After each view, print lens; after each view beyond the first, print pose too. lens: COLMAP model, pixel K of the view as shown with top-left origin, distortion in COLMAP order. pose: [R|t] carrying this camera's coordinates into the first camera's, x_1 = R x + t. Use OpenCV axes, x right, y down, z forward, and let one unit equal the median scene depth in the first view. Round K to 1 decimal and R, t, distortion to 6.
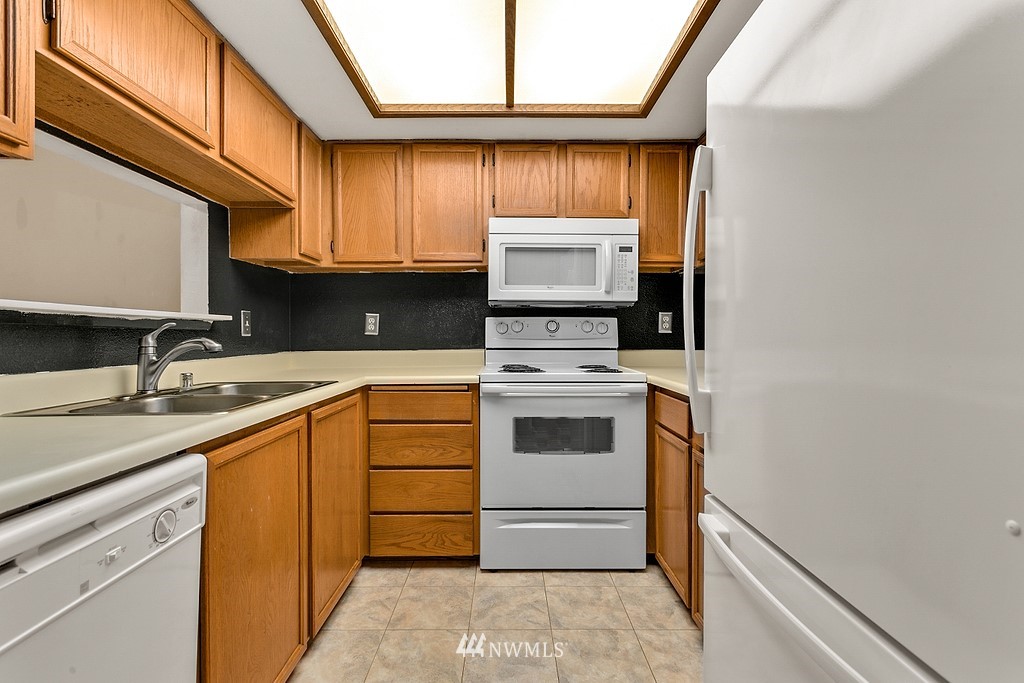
lens RADIAL K [[485.5, 0, 509.1], [0, 485.5, 336.9], [0, 0, 1]] dist [0.003565, -0.000192]
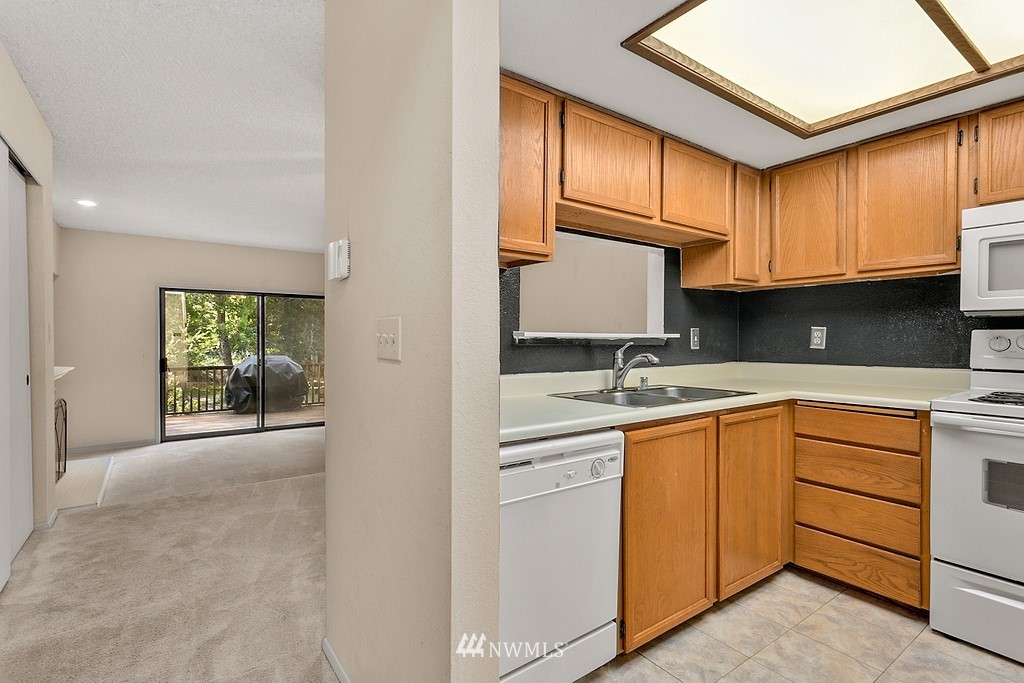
lens RADIAL K [[485.5, 0, 509.1], [0, 485.5, 336.9], [0, 0, 1]] dist [0.003565, -0.000192]
pose [[0.578460, 0.000579, -0.815710, 0.209914], [-0.004647, 0.999986, -0.002585, -0.029552], [0.815697, 0.005286, 0.578455, -0.105382]]
